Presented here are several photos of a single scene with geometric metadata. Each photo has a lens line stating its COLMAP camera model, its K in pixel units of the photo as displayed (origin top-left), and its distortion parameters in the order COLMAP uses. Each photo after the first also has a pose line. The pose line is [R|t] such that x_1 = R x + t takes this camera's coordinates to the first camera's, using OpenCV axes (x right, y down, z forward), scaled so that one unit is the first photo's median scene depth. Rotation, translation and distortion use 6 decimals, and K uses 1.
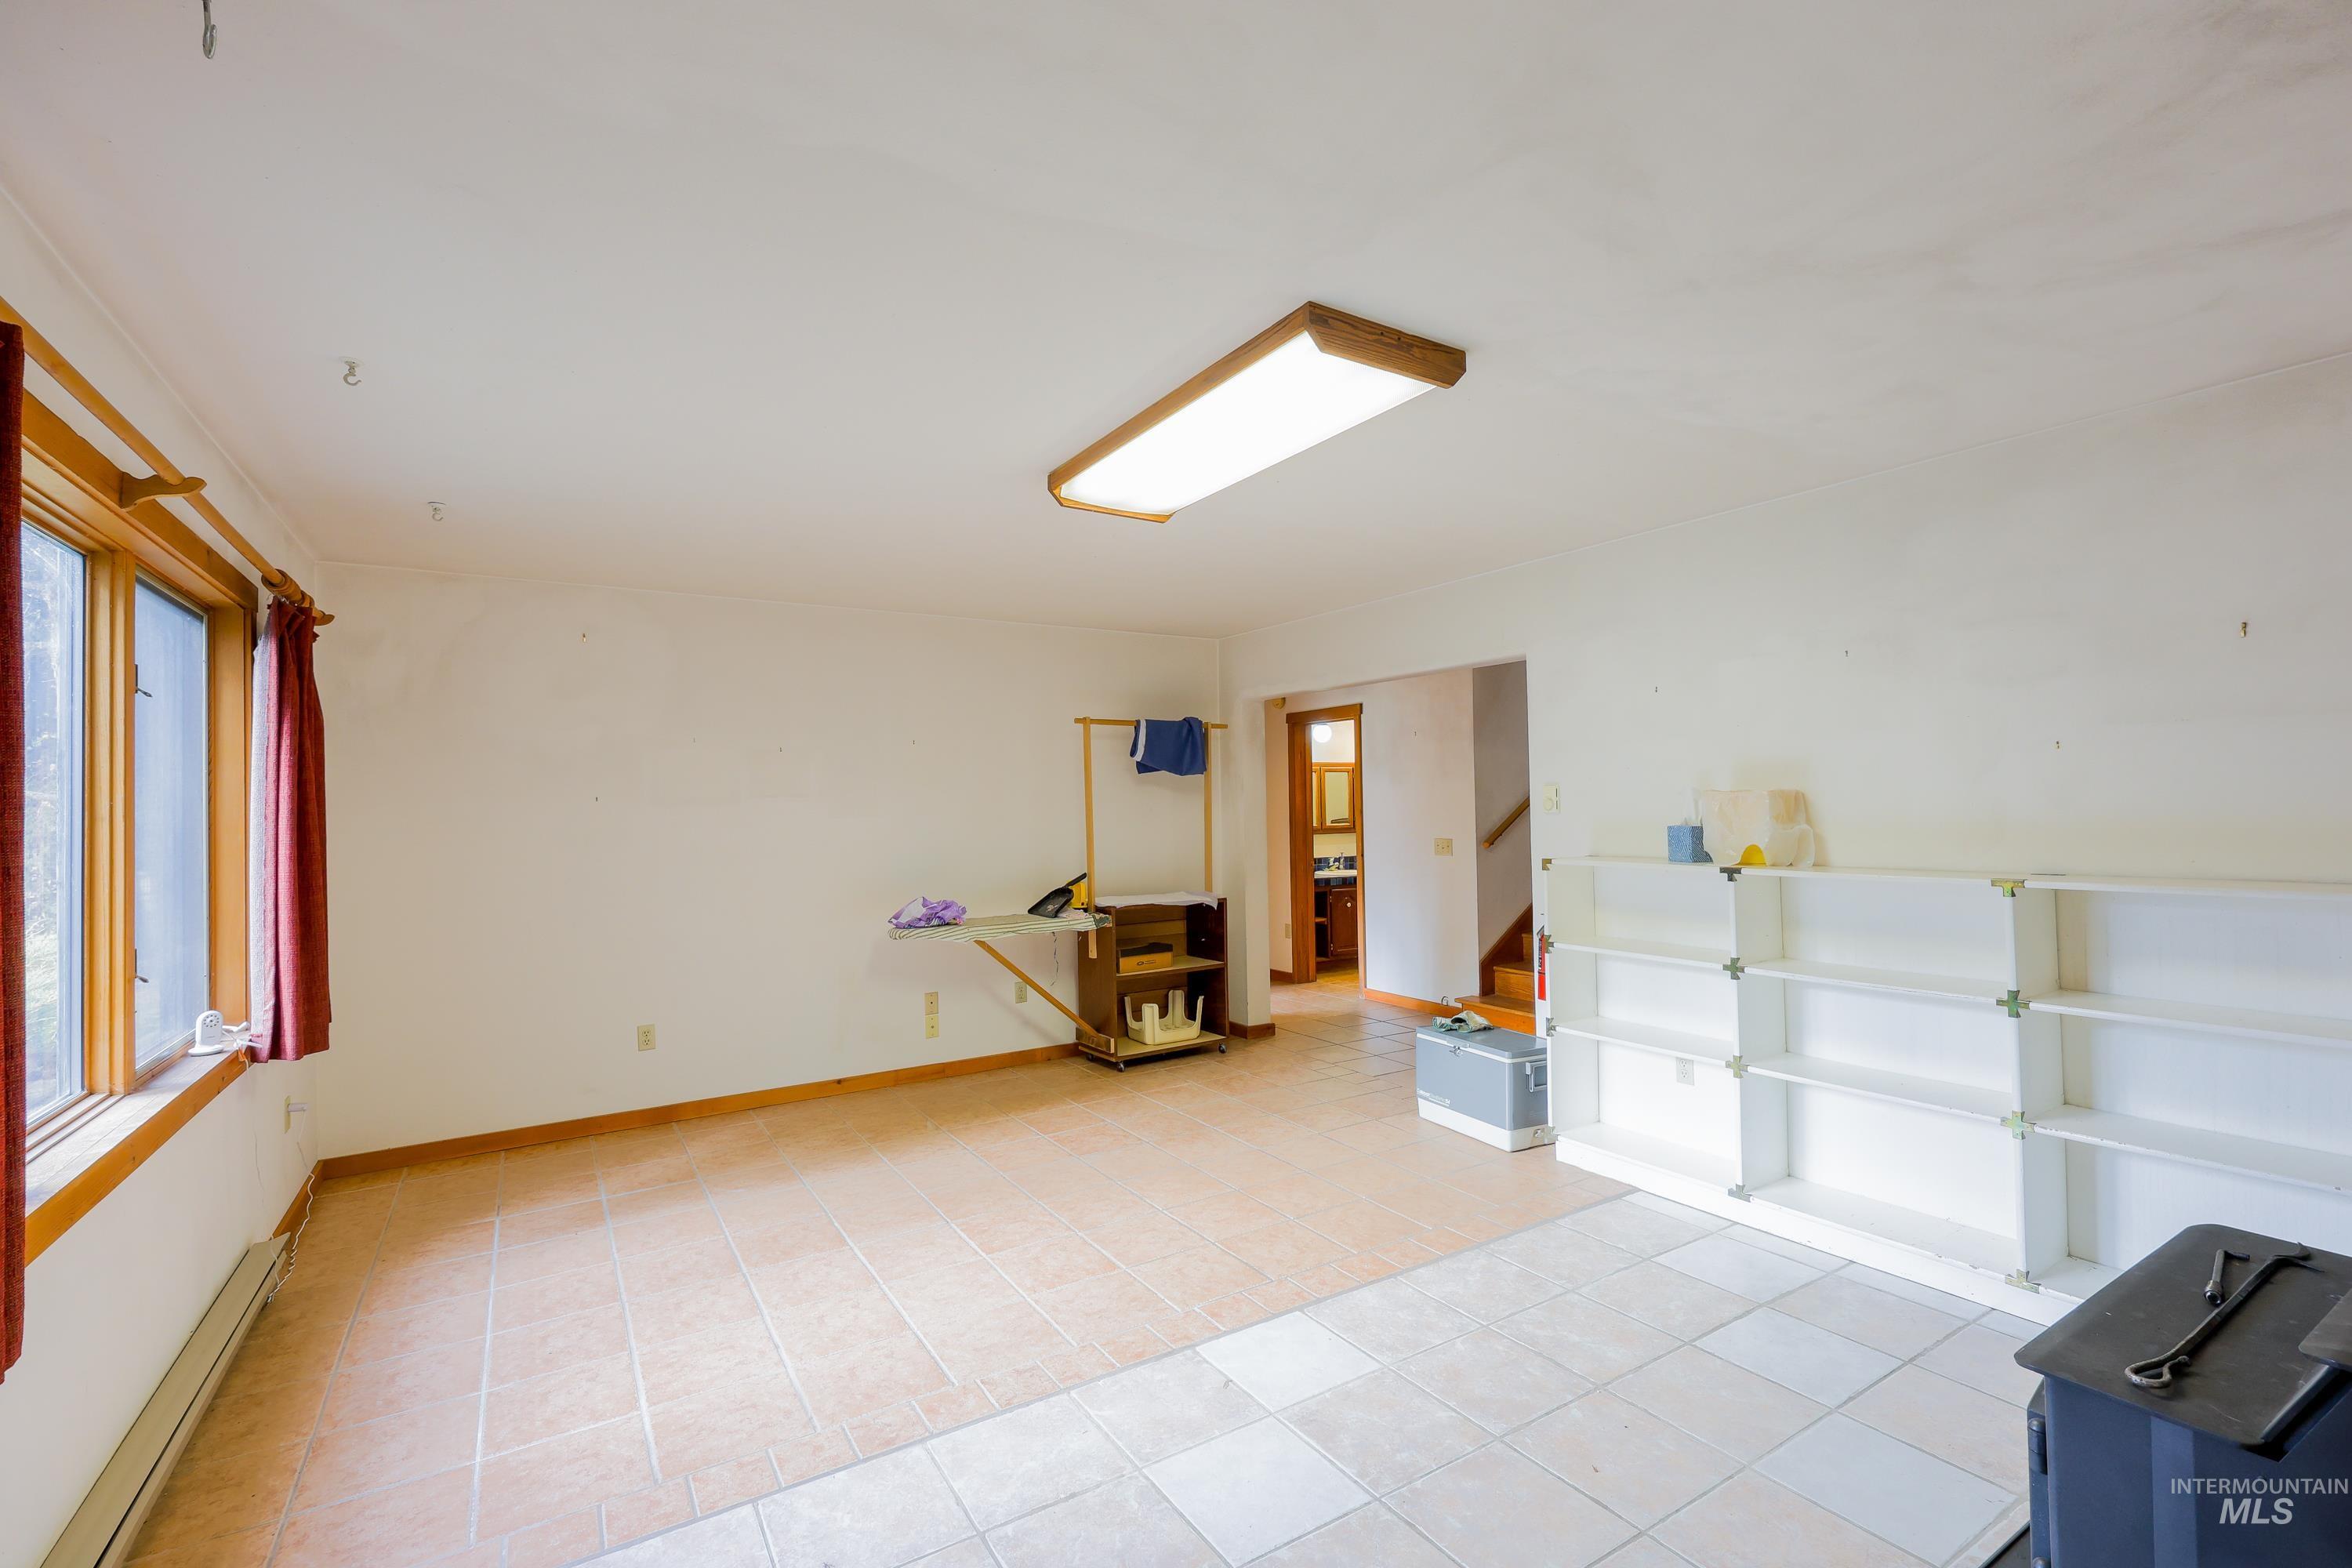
lens RADIAL K [[1033.5, 0, 1183.7], [0, 1033.5, 784.5], [0, 0, 1]] dist [-0.000950, -0.000129]
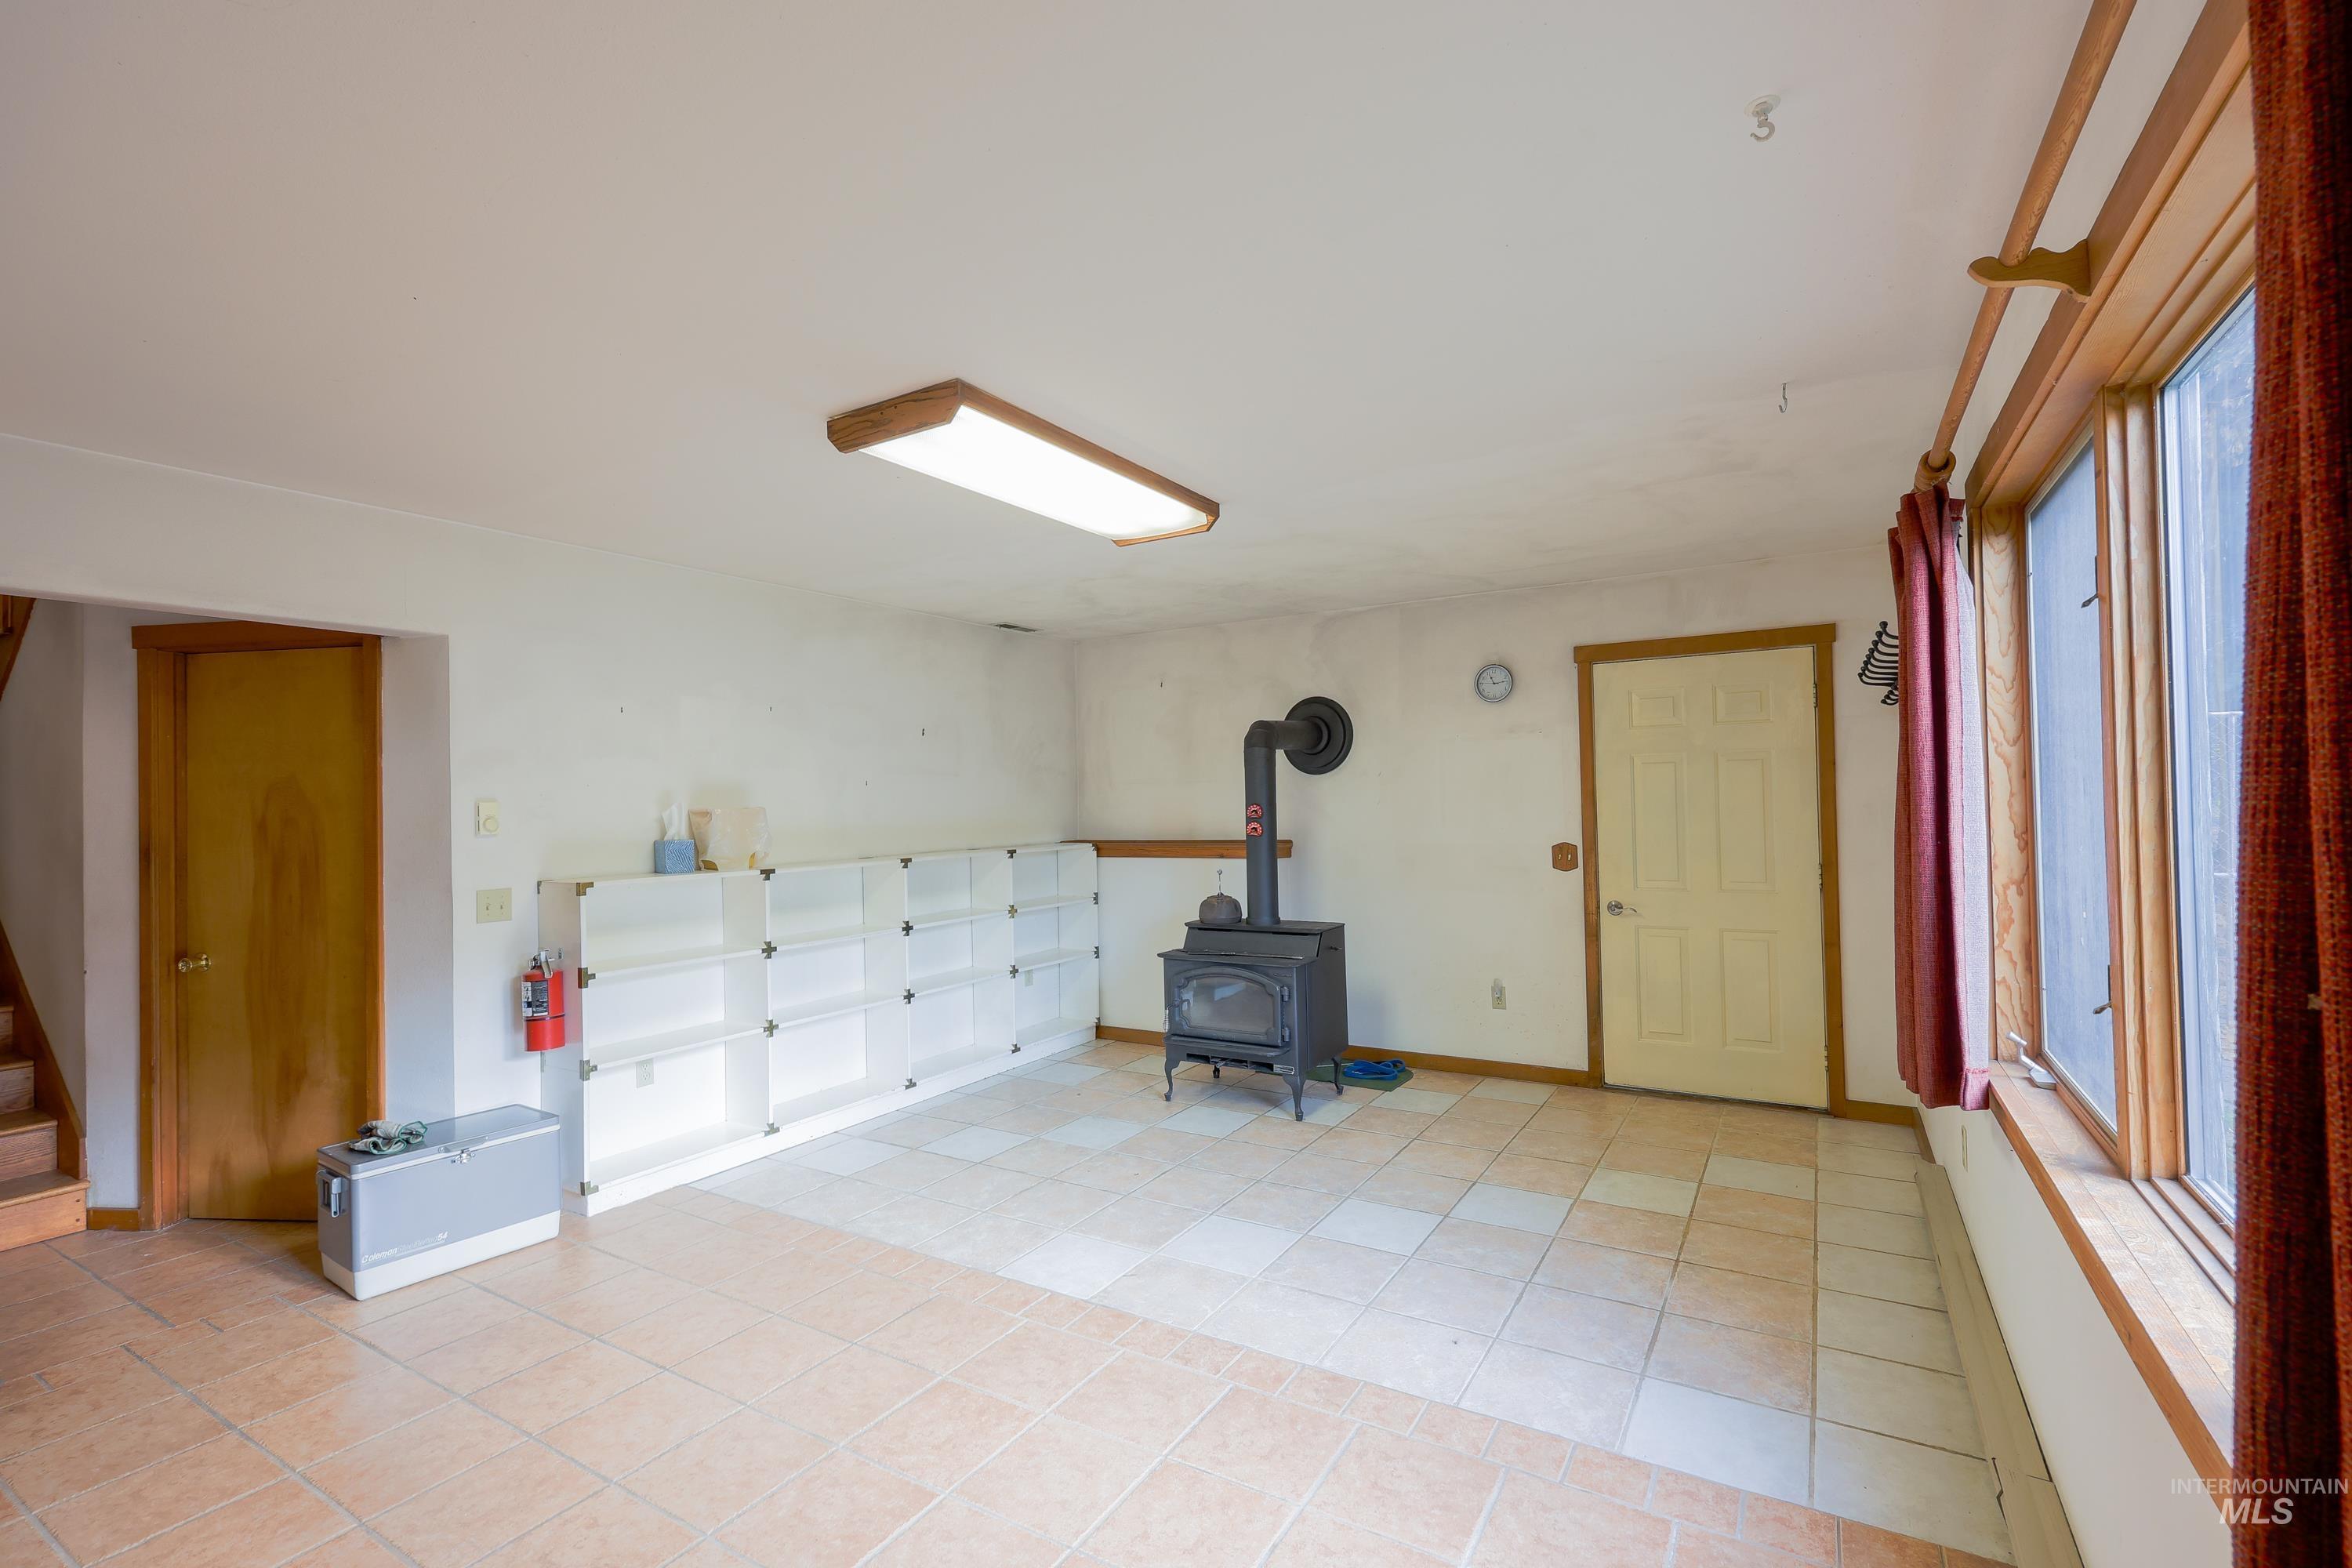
lens RADIAL K [[1033.5, 0, 1211.0], [0, 1033.5, 784.7], [0, 0, 1]] dist [-0.000950, -0.000129]
pose [[-0.461610, 0.043248, 0.886028, -0.960721], [0.014354, 0.999044, -0.041287, 0.044232], [-0.886967, -0.006341, -0.461789, 1.281708]]
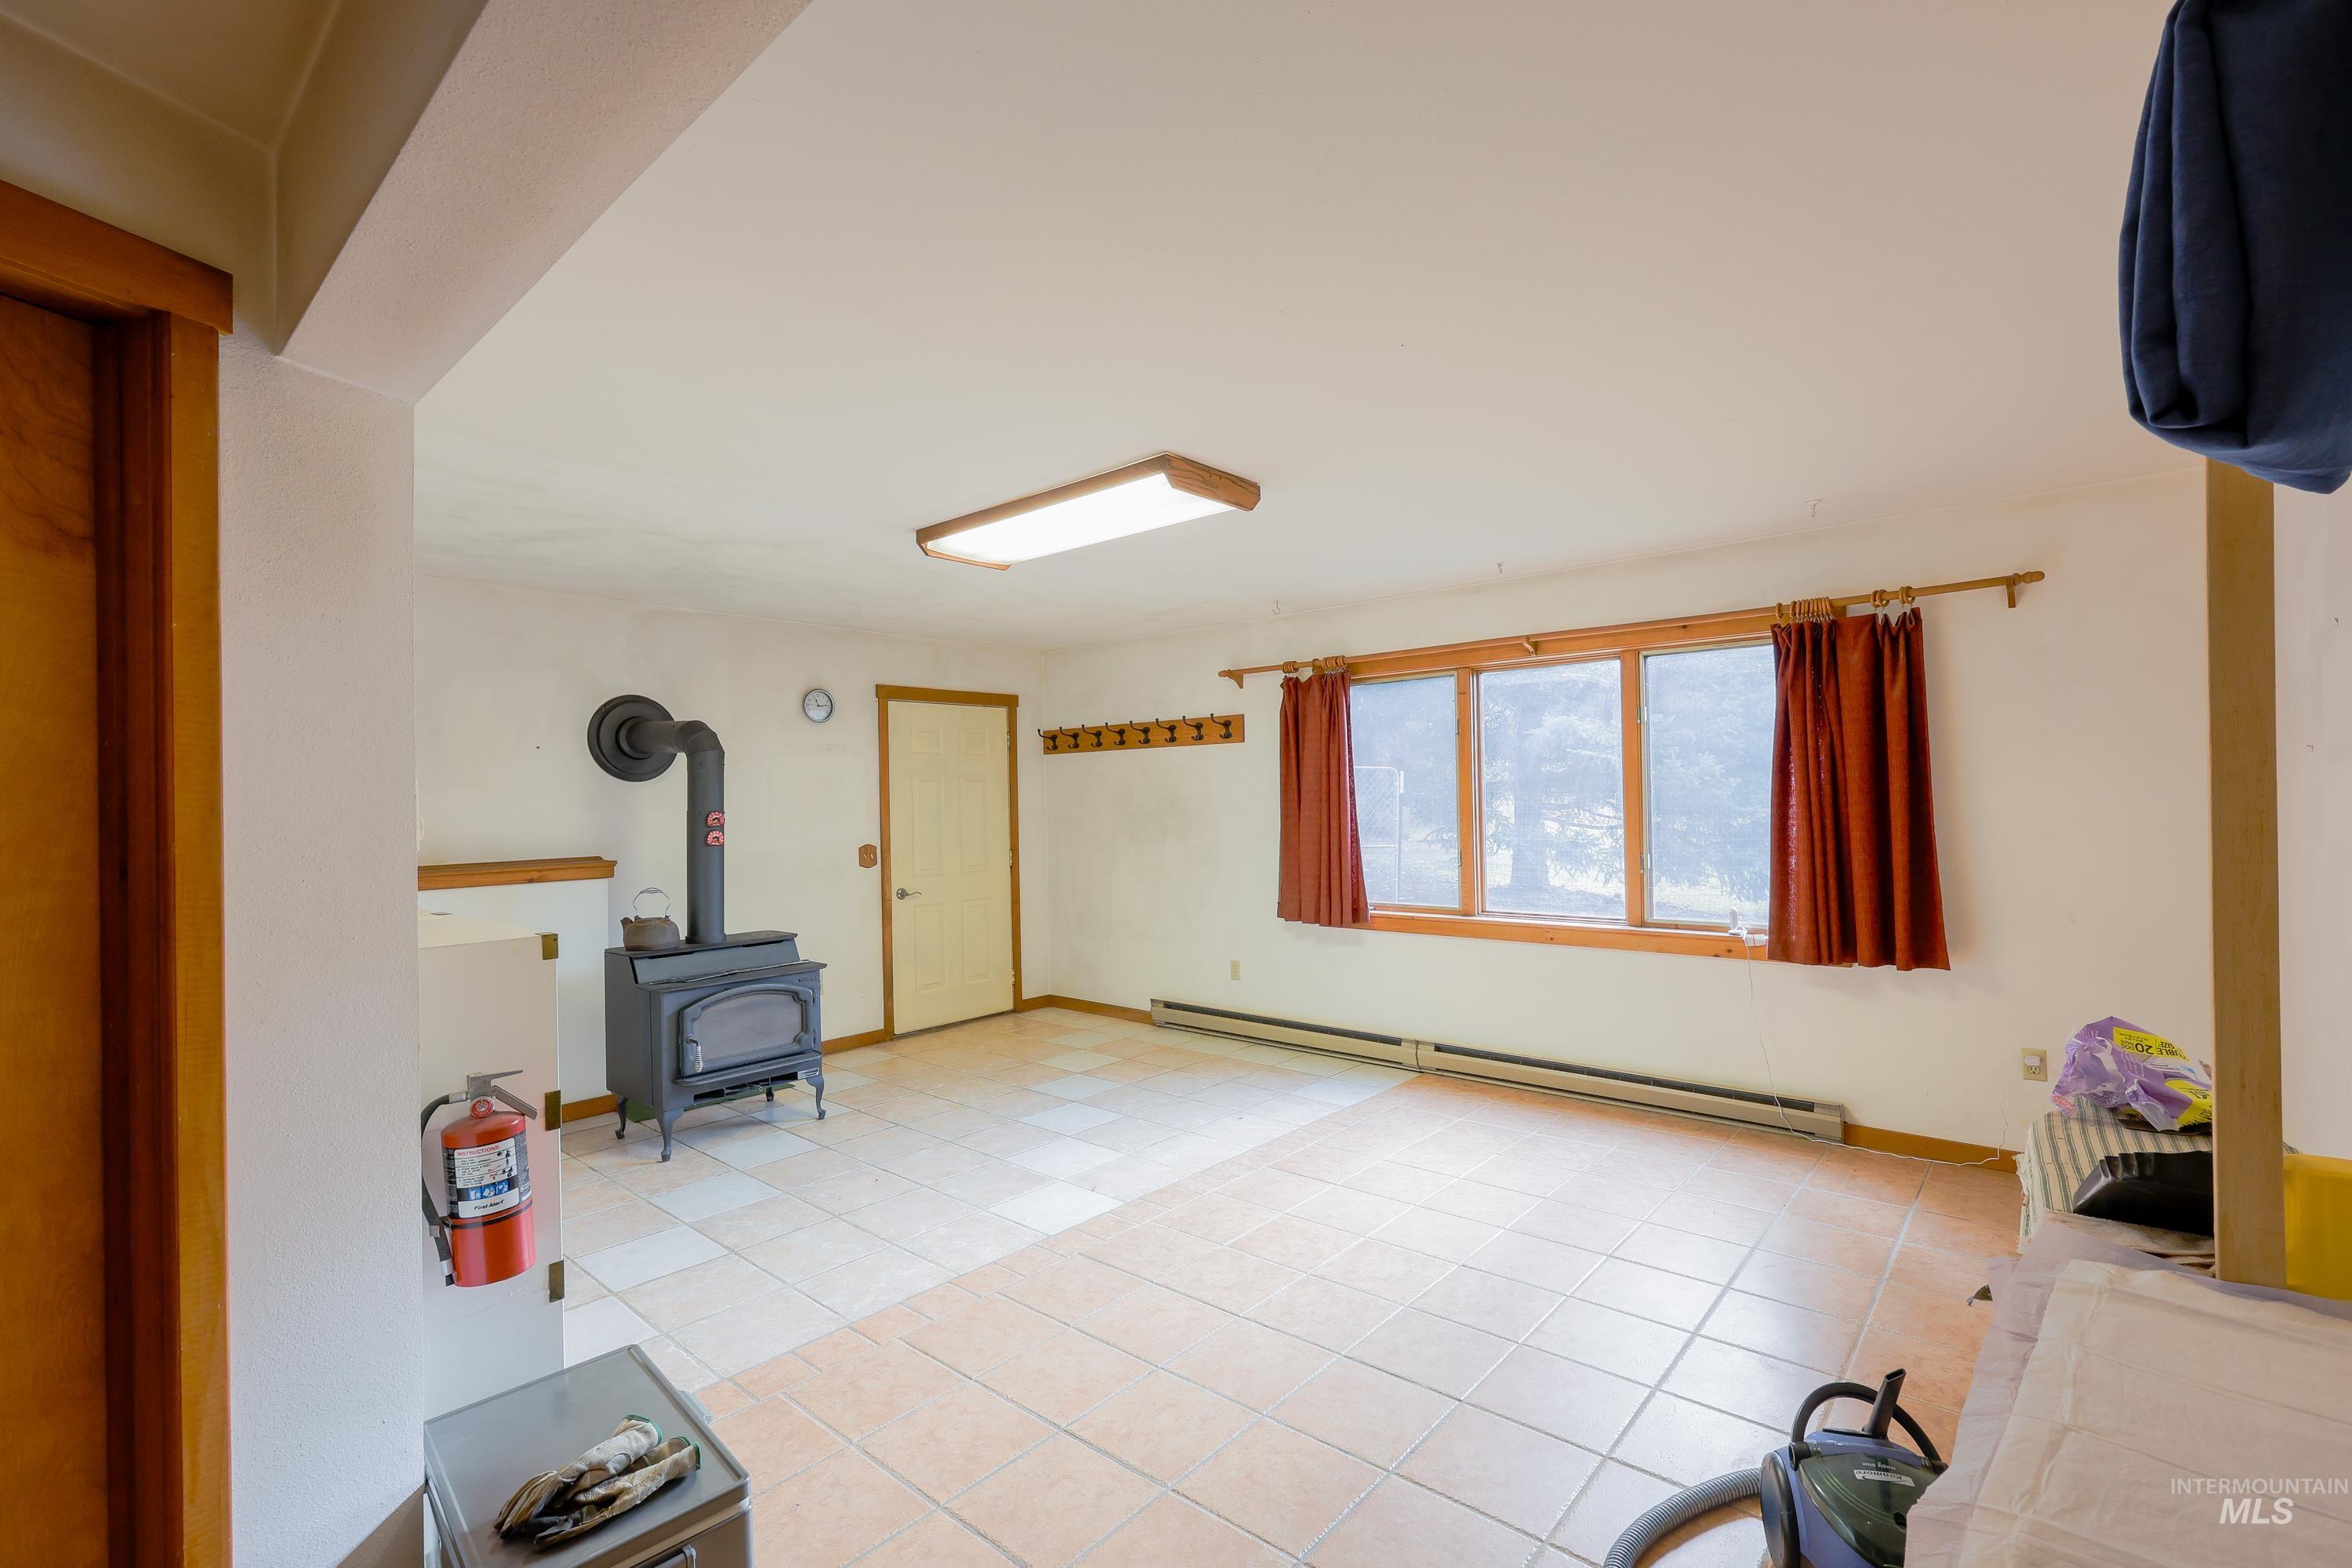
lens RADIAL K [[1033.5, 0, 1183.2], [0, 1033.5, 783.3], [0, 0, 1]] dist [-0.000950, -0.000129]
pose [[-0.958483, 0.037060, -0.282730, 0.274924], [0.045509, 0.998690, -0.023374, 0.032362], [0.281494, -0.035270, -0.958915, 2.147527]]
